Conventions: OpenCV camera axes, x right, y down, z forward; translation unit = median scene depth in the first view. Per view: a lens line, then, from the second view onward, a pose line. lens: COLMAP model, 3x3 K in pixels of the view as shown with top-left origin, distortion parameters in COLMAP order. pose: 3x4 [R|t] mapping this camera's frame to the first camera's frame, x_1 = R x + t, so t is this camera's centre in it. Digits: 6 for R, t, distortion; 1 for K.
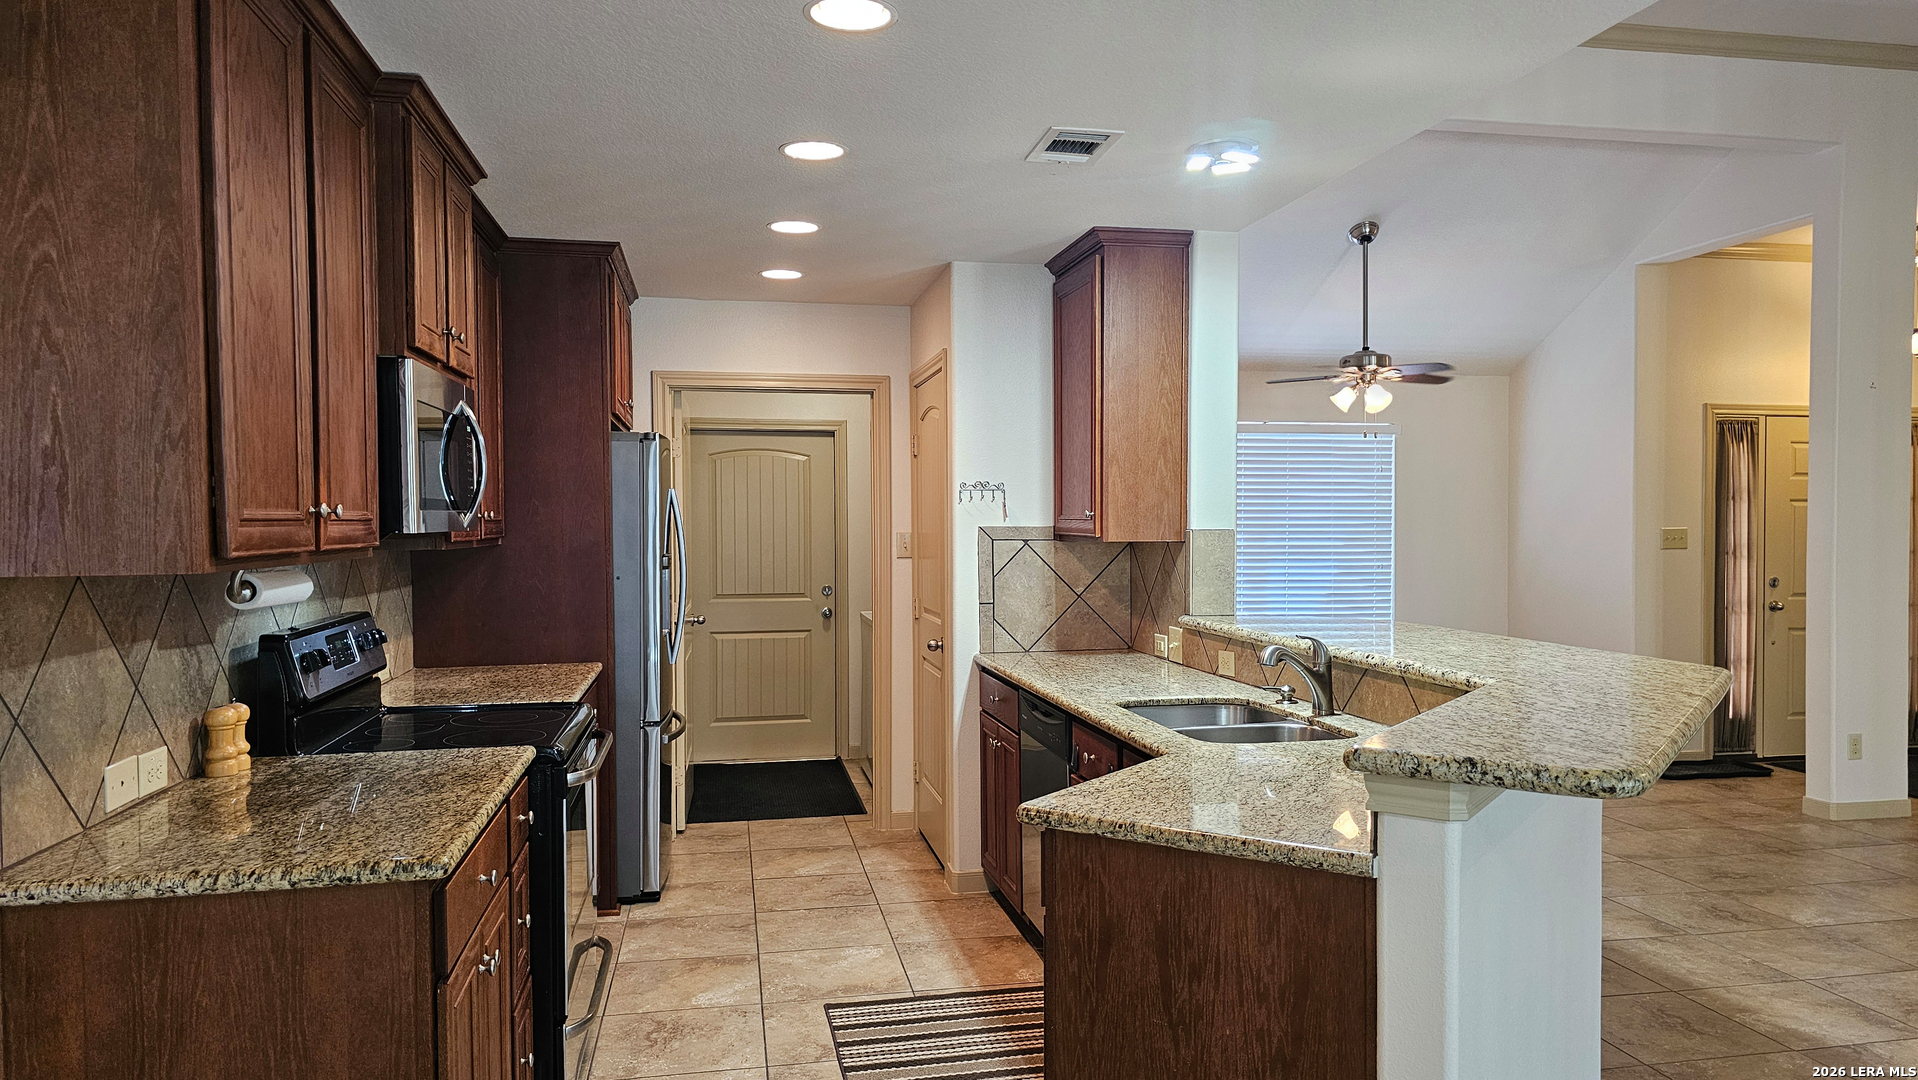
lens RADIAL K [[1288.6, 0, 985.1], [0, 1288.6, 535.3], [0, 0, 1]] dist [0.061865, -0.065595]
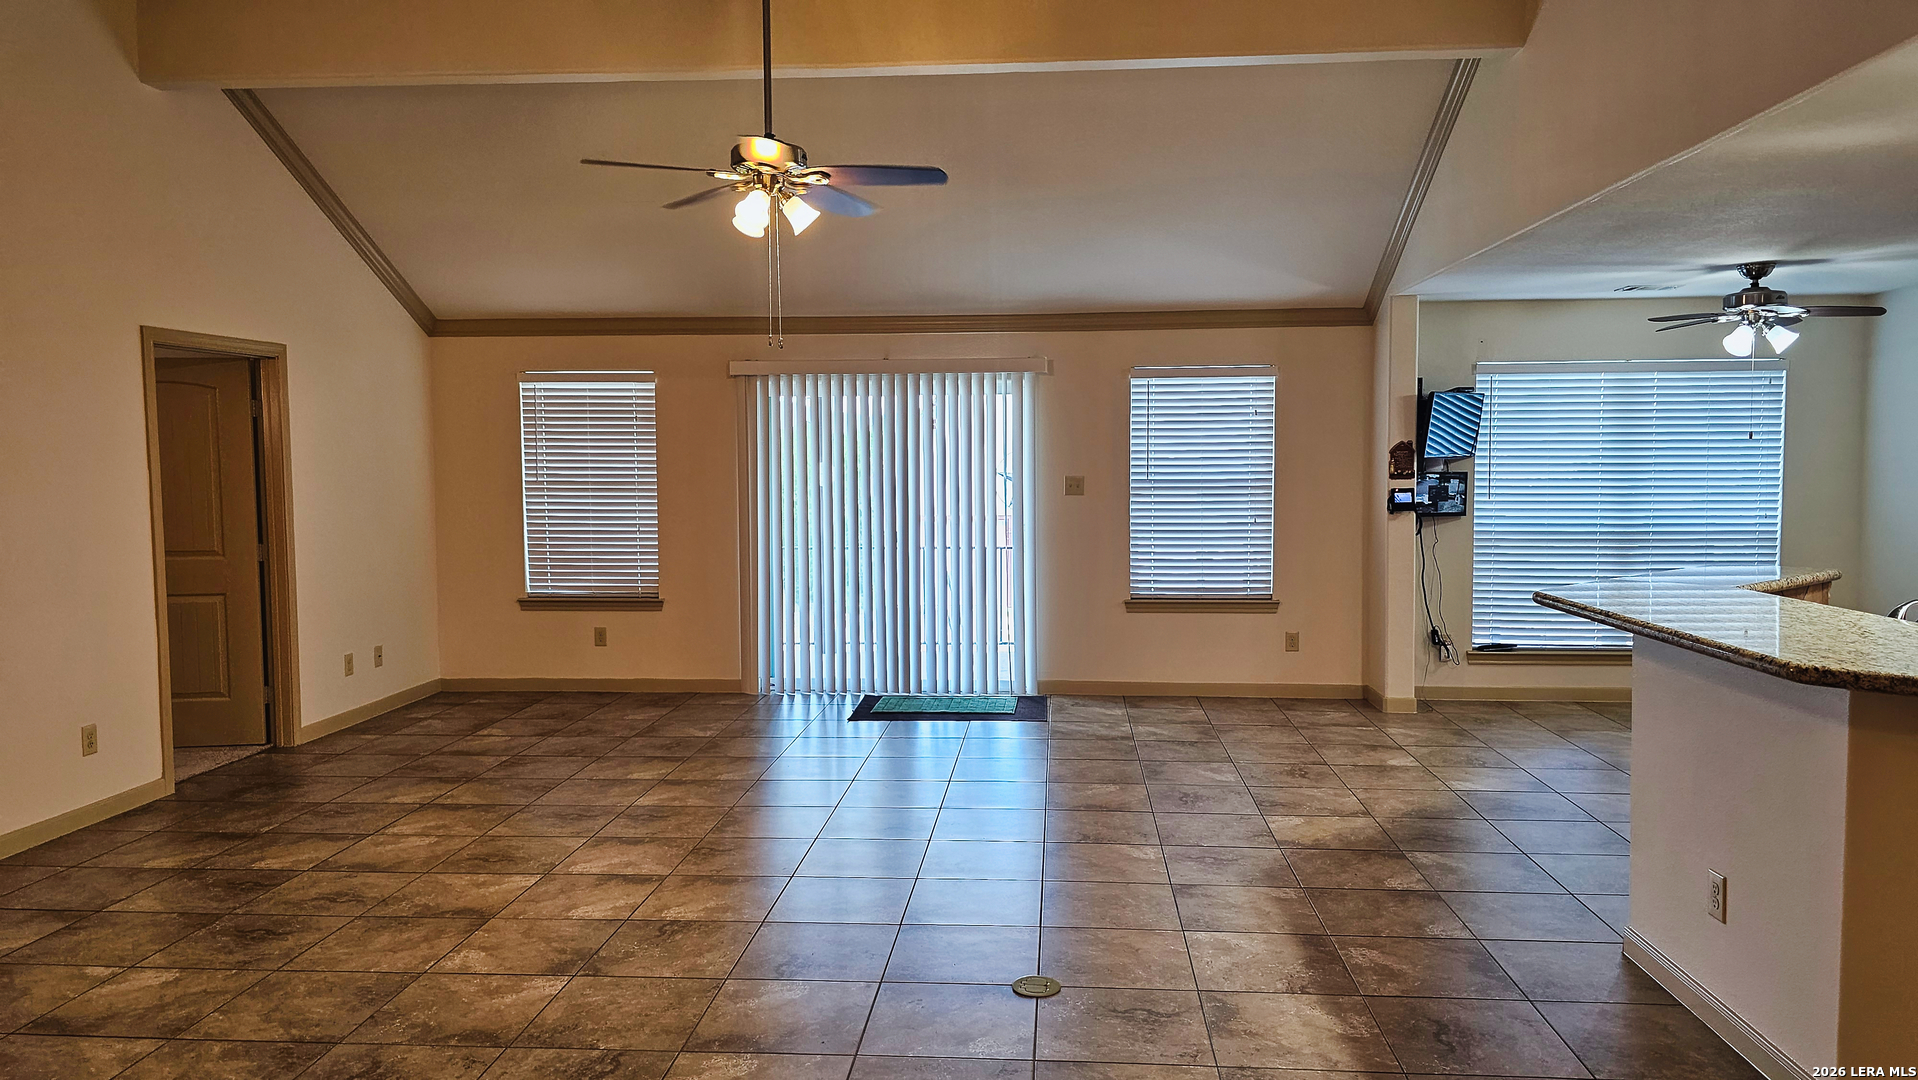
lens RADIAL K [[1290.3, 0, 968.5], [0, 1290.3, 534.6], [0, 0, 1]] dist [0.061238, -0.069698]
pose [[-0.962175, -0.007263, 0.272334, 0.459439], [0.012611, 0.997385, 0.071157, -0.035953], [-0.272139, 0.071900, -0.959568, 1.472985]]
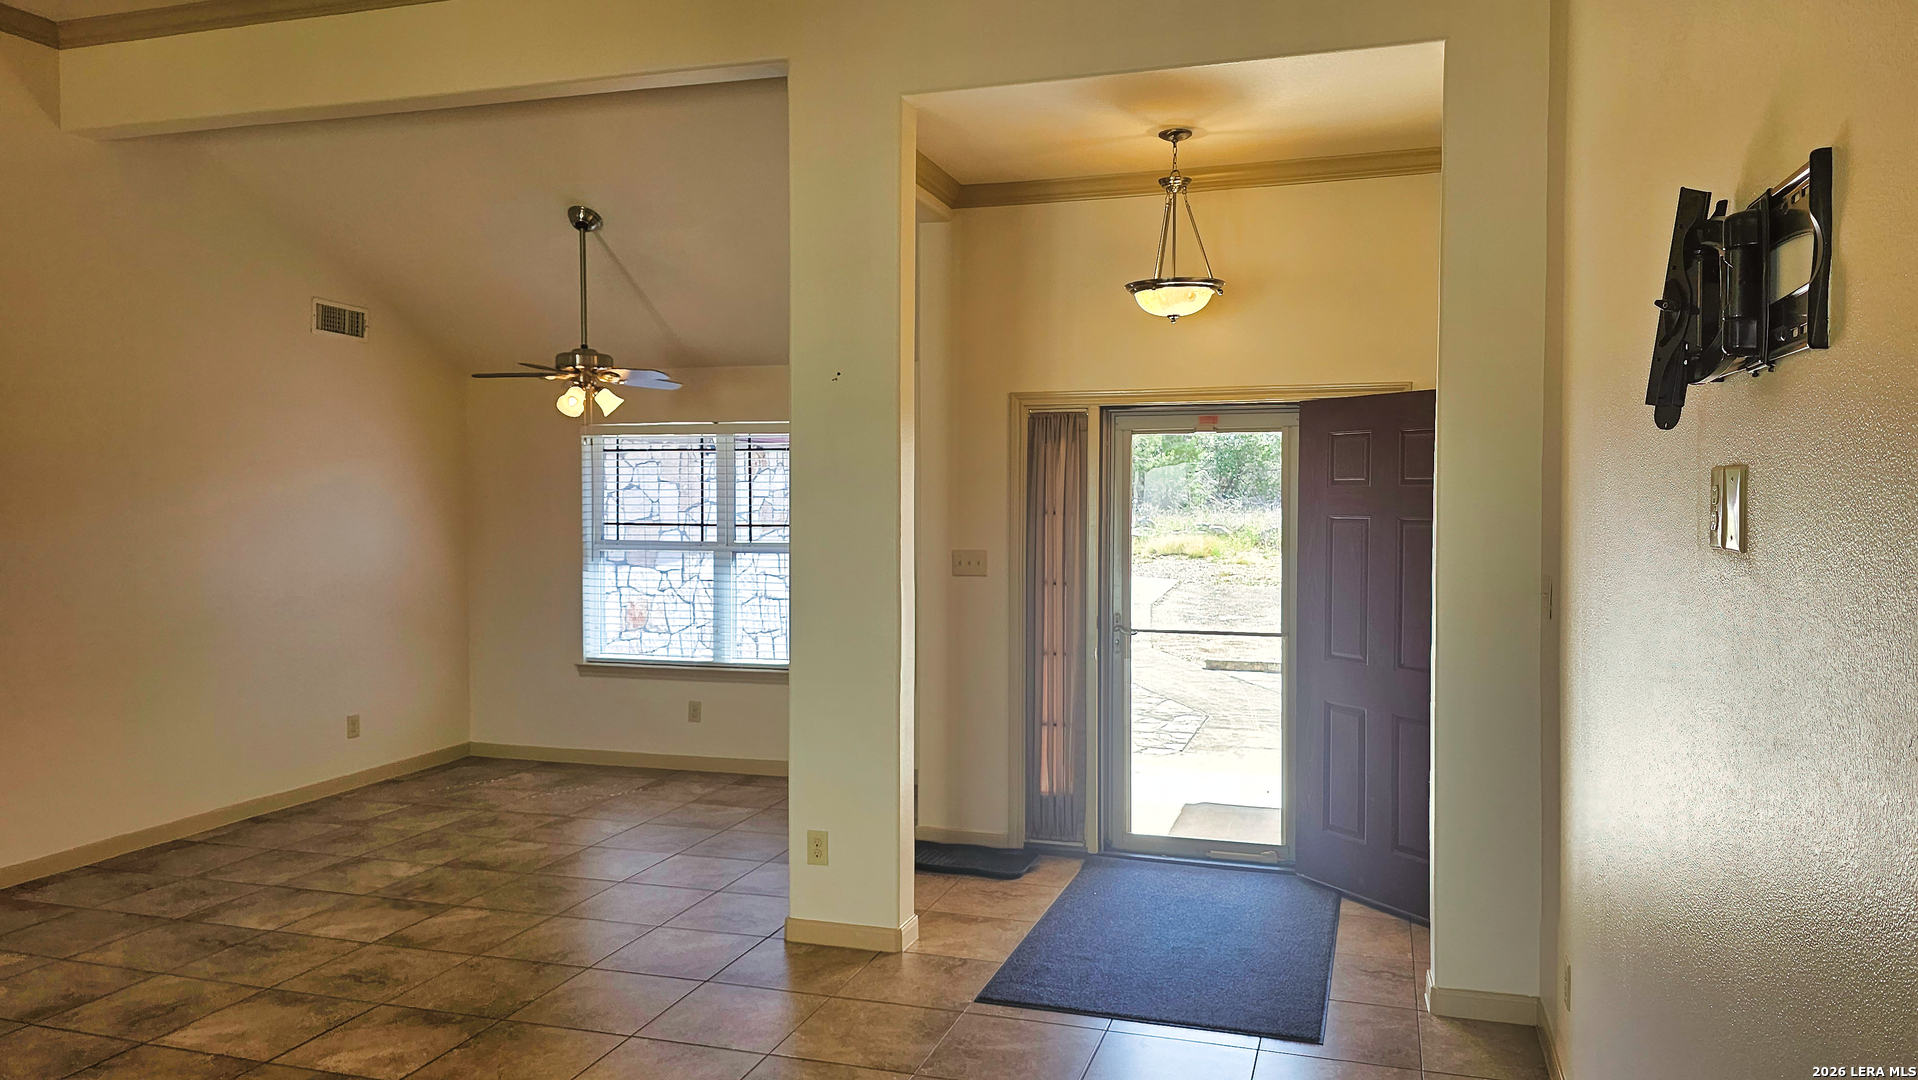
lens RADIAL K [[1288.6, 0, 985.1], [0, 1288.6, 535.3], [0, 0, 1]] dist [0.061865, -0.065595]
pose [[0.879377, 0.017284, -0.475811, 1.407550], [-0.008143, 0.999741, 0.021266, -0.048590], [0.476056, -0.014826, 0.879290, 0.485690]]
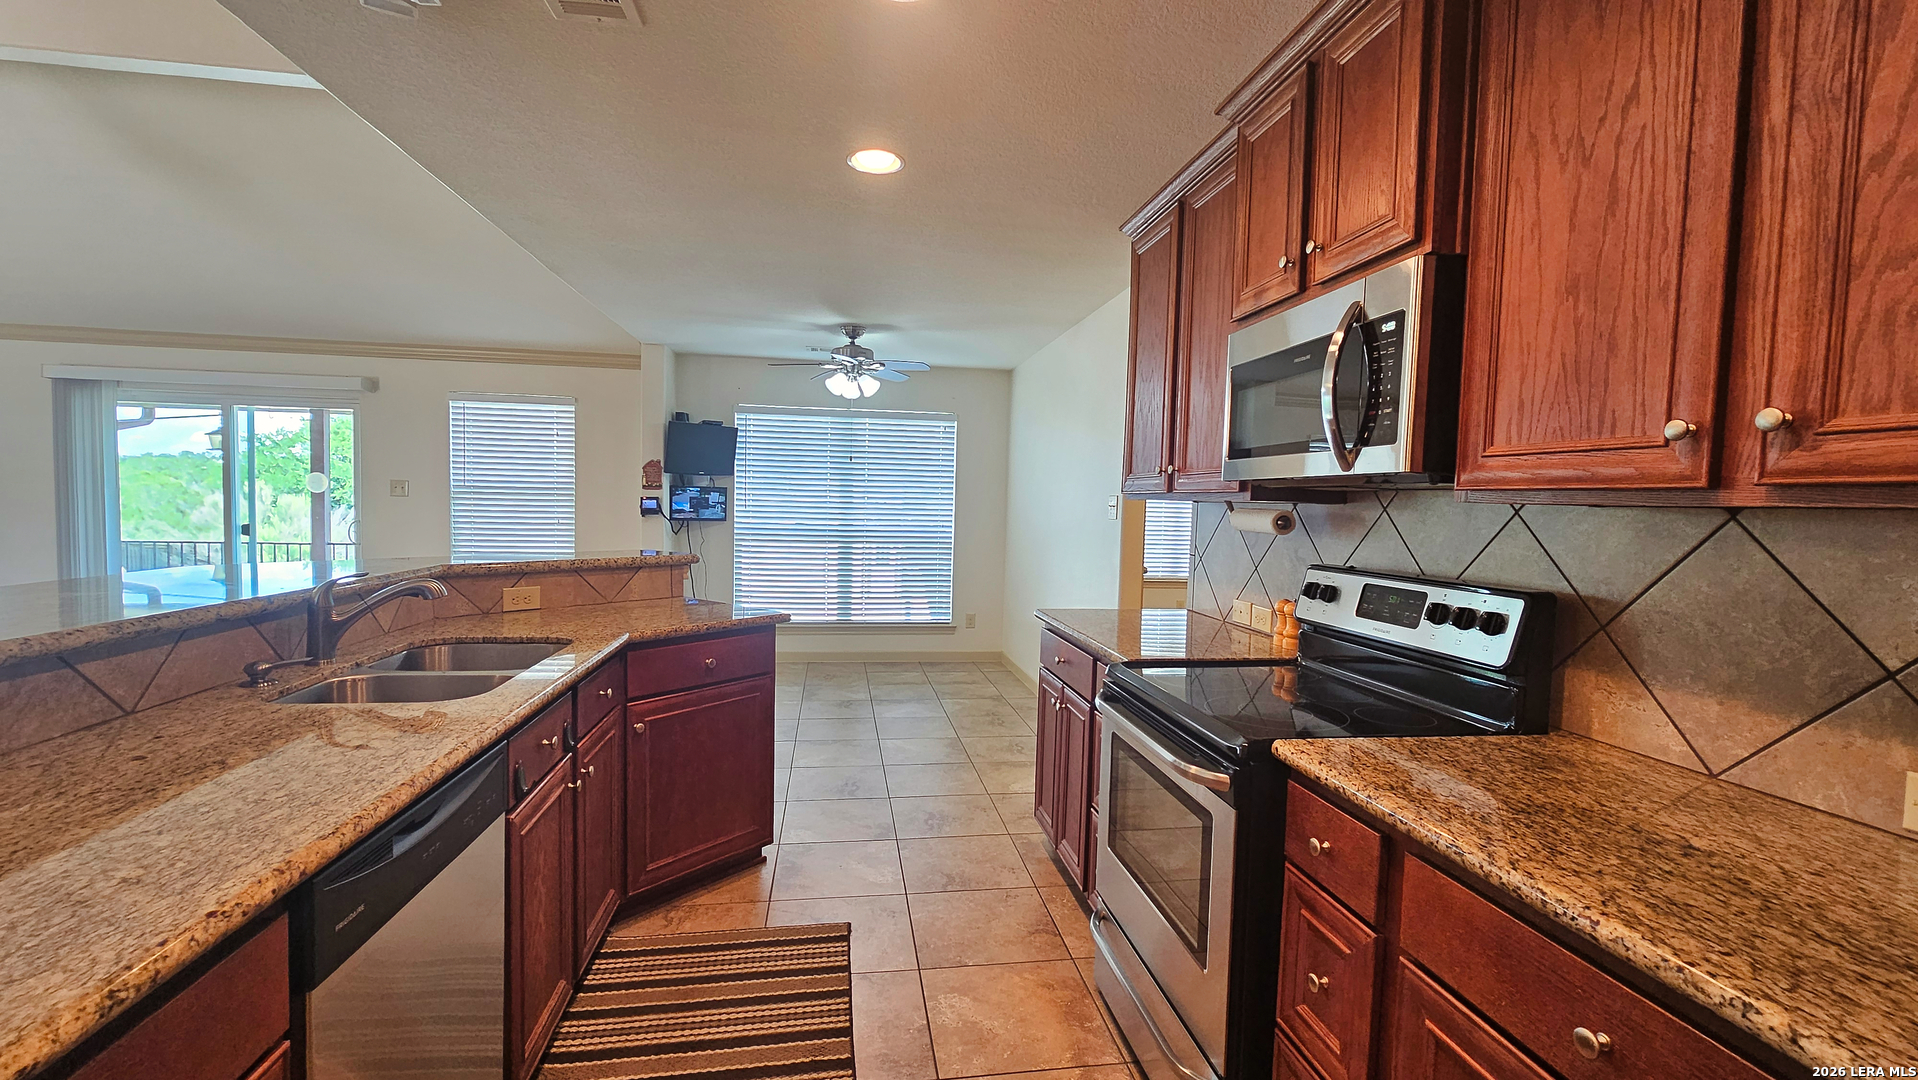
lens RADIAL K [[822.2, 0, 969.8], [0, 822.2, 544.7], [0, 0, 1]] dist [0.000522, -0.000590]
pose [[-0.998996, -0.022977, 0.038467, -0.140548], [-0.020468, 0.997714, 0.064398, 0.007742], [-0.039859, 0.063546, -0.997183, 1.065357]]
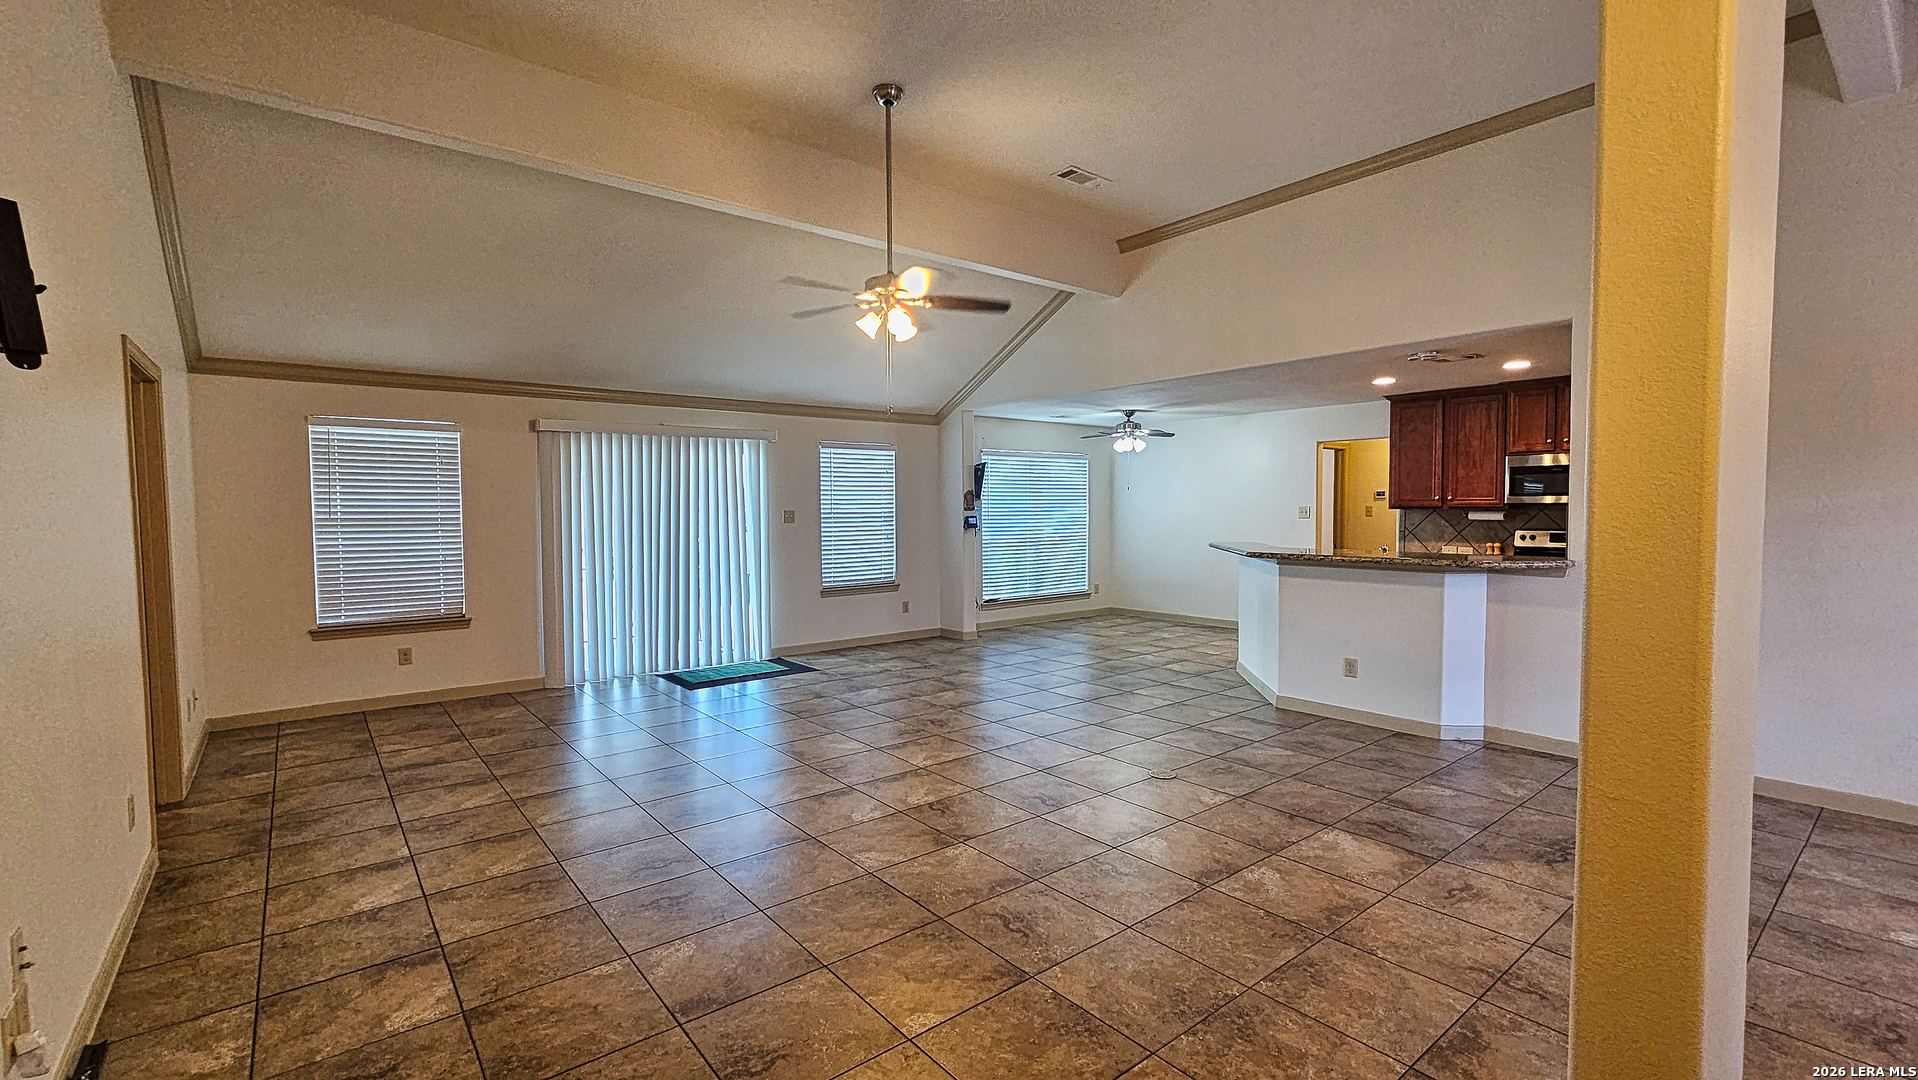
lens RADIAL K [[822.2, 0, 969.8], [0, 822.2, 544.7], [0, 0, 1]] dist [0.000522, -0.000590]
pose [[-0.884773, 0.032726, -0.464871, 1.211986], [0.005353, 0.998179, 0.060083, -0.019585], [0.465991, 0.050672, -0.883338, 1.426438]]
